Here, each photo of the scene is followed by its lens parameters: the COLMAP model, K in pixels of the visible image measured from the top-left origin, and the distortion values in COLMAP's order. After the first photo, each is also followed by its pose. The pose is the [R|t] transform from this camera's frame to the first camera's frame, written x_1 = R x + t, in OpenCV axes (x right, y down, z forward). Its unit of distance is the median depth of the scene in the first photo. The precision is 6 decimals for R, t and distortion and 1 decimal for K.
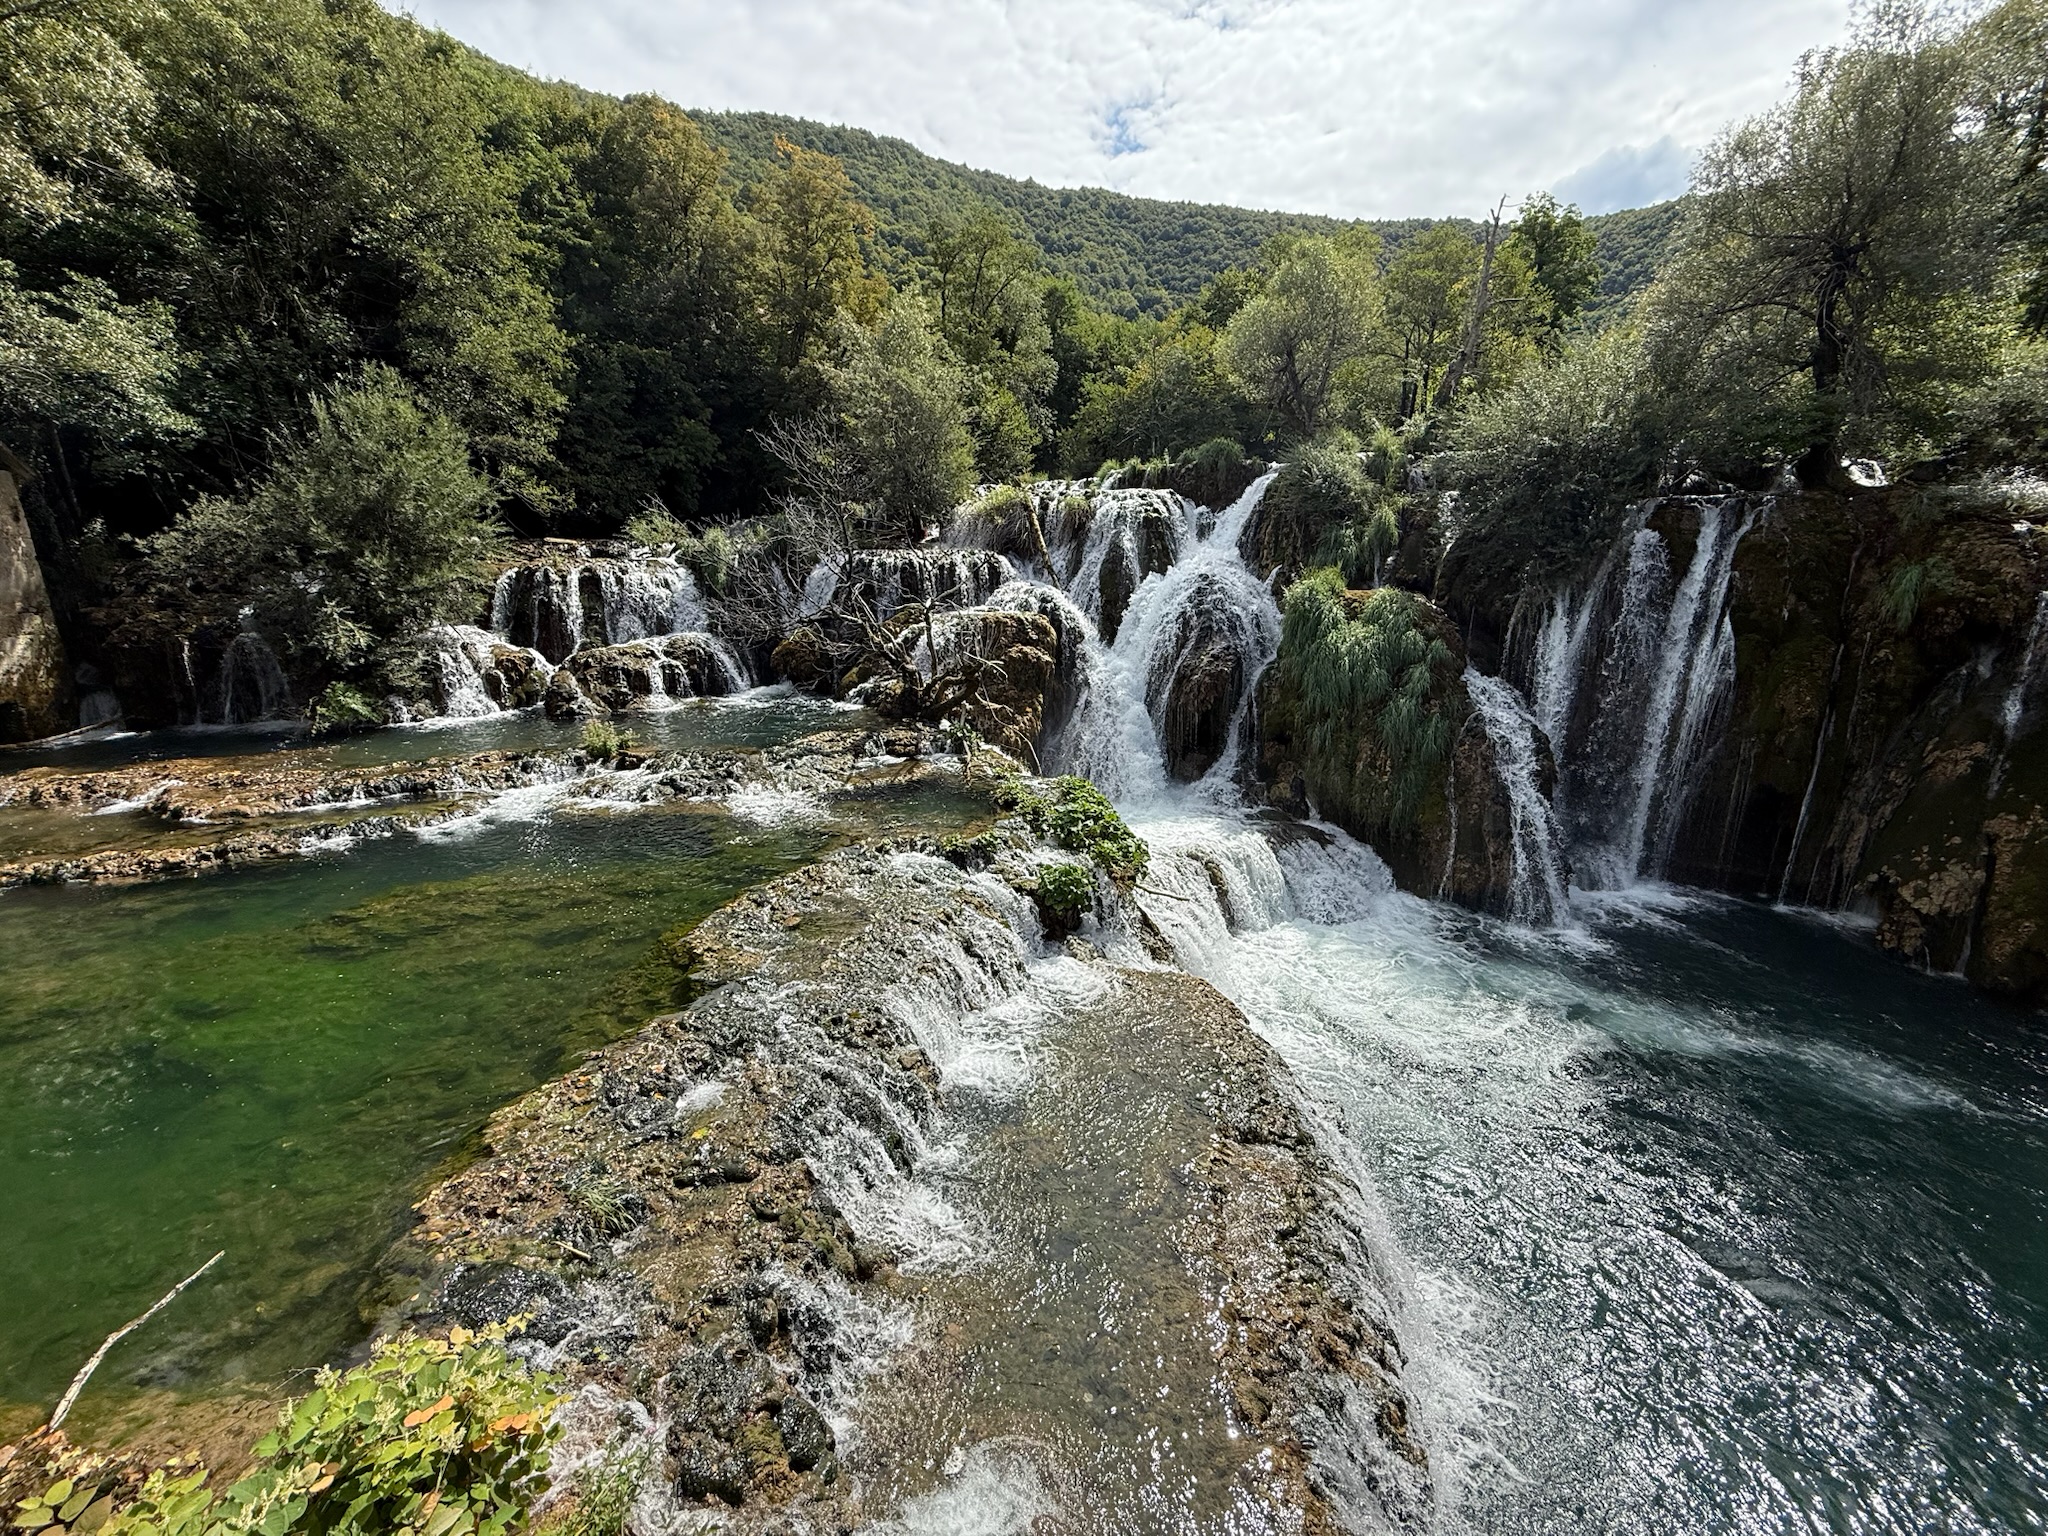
lens RADIAL K [[816.2, 0, 1025.7], [0, 816.2, 770.3], [0, 0, 1]] dist [-0.004218, 0.001780]
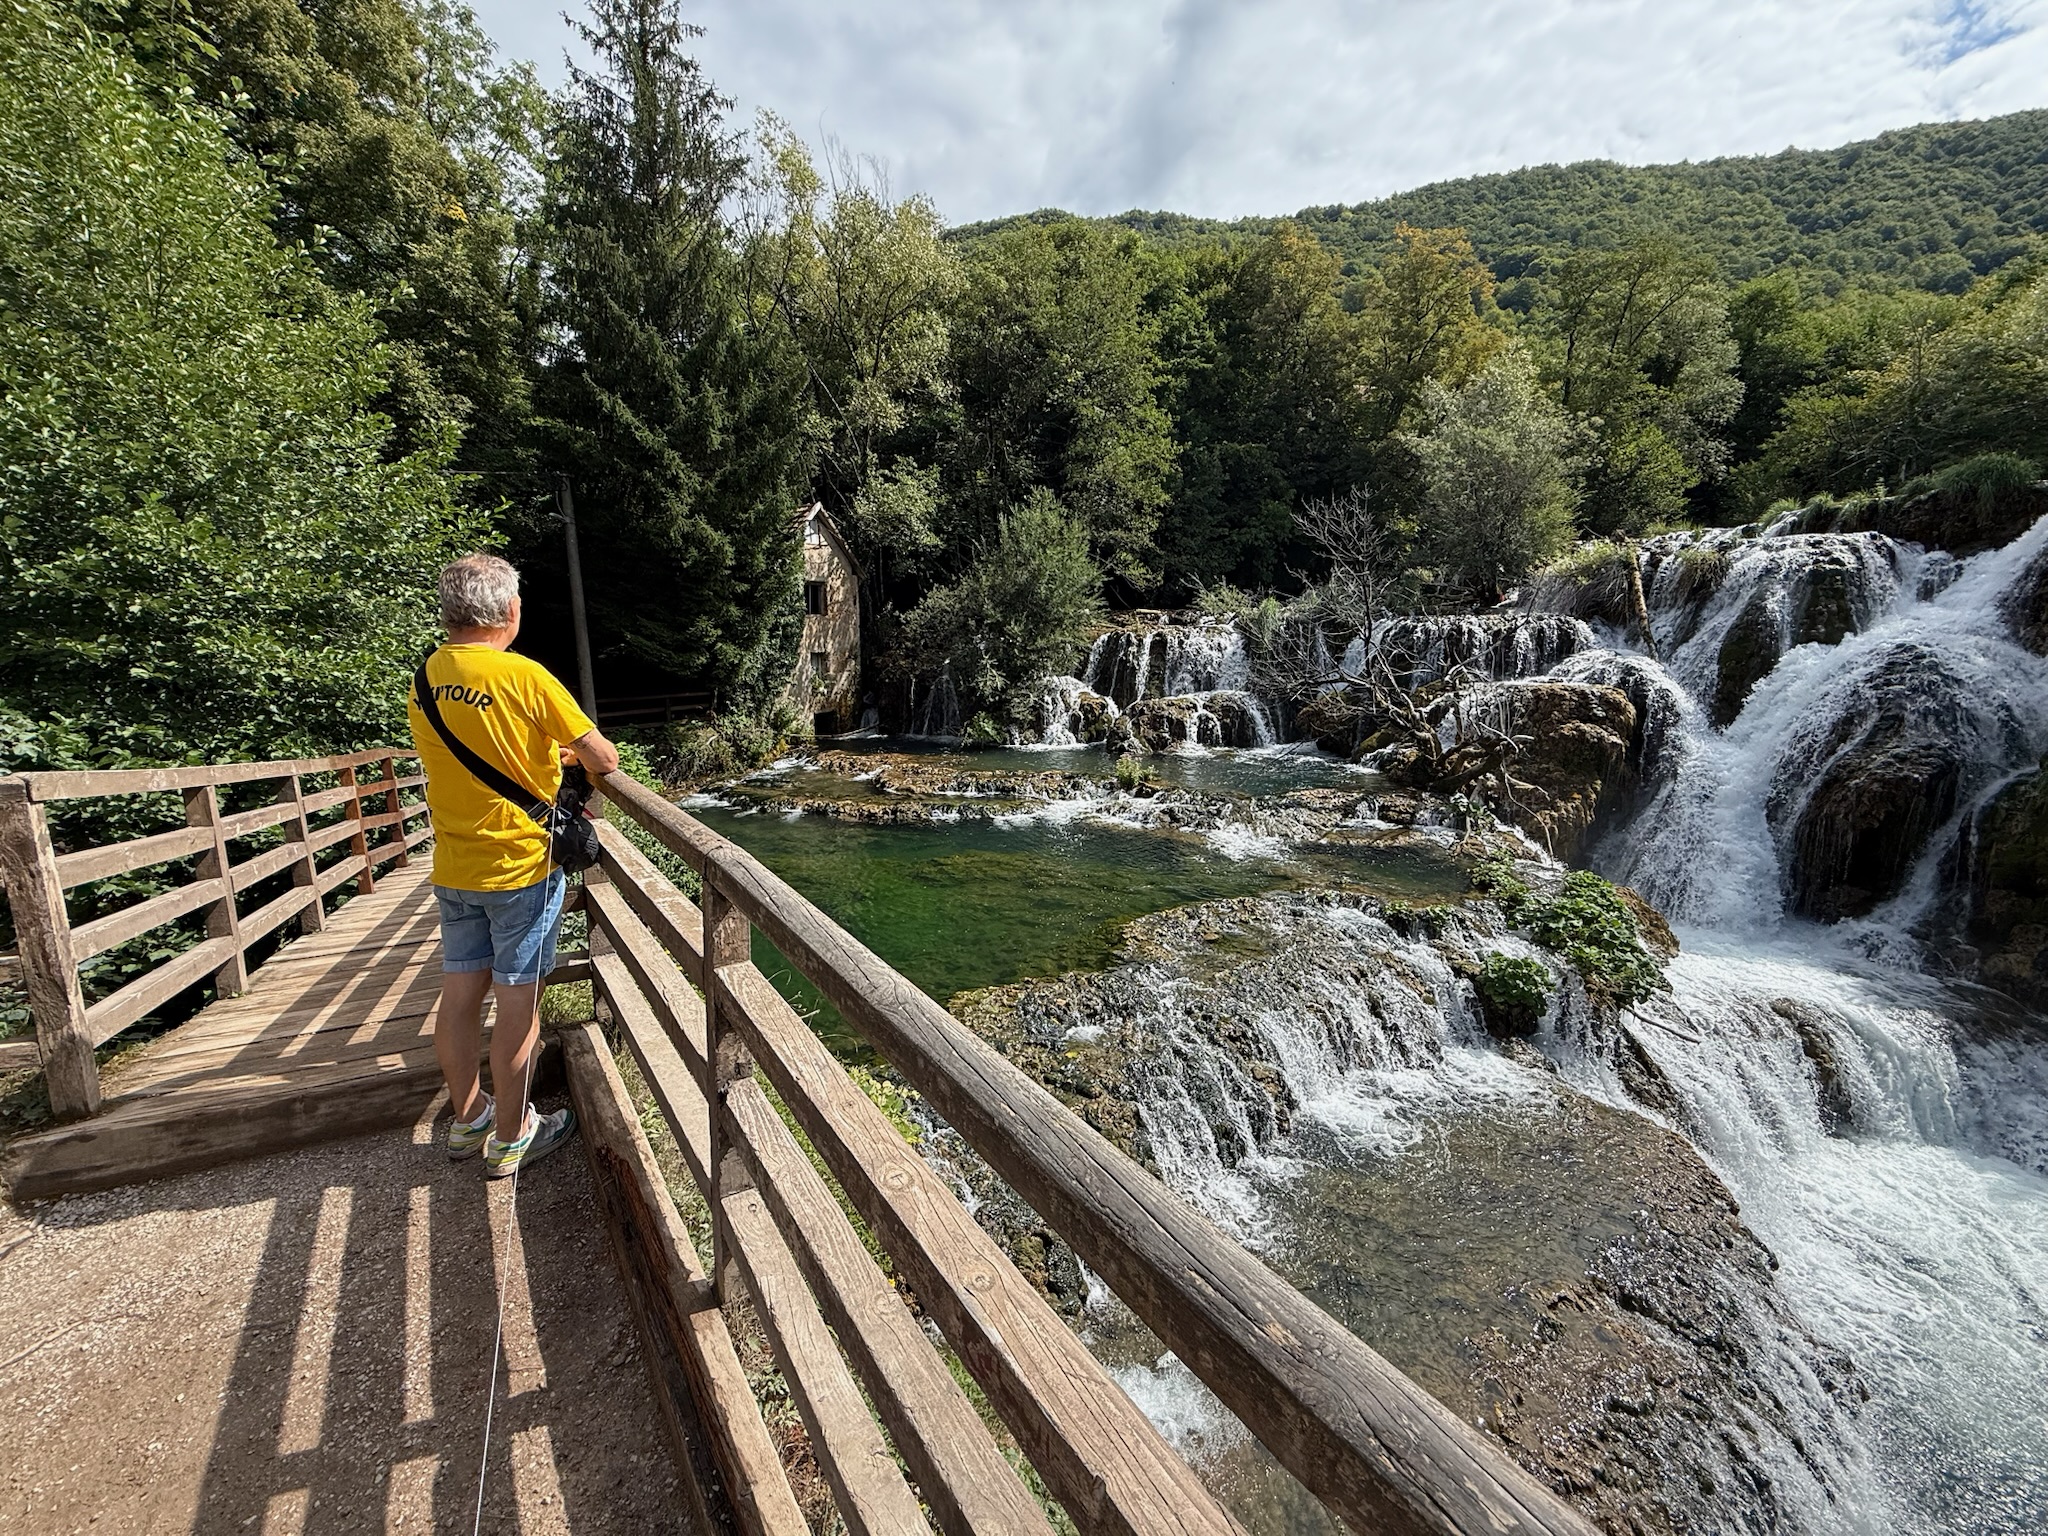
lens RADIAL K [[816.2, 0, 1023.3], [0, 816.2, 771.5], [0, 0, 1]] dist [-0.004218, 0.001780]
pose [[0.767920, 0.109610, -0.631098, 0.101077], [-0.157243, 0.987361, -0.019847, 0.009906], [0.620946, 0.114476, 0.775449, -0.039027]]
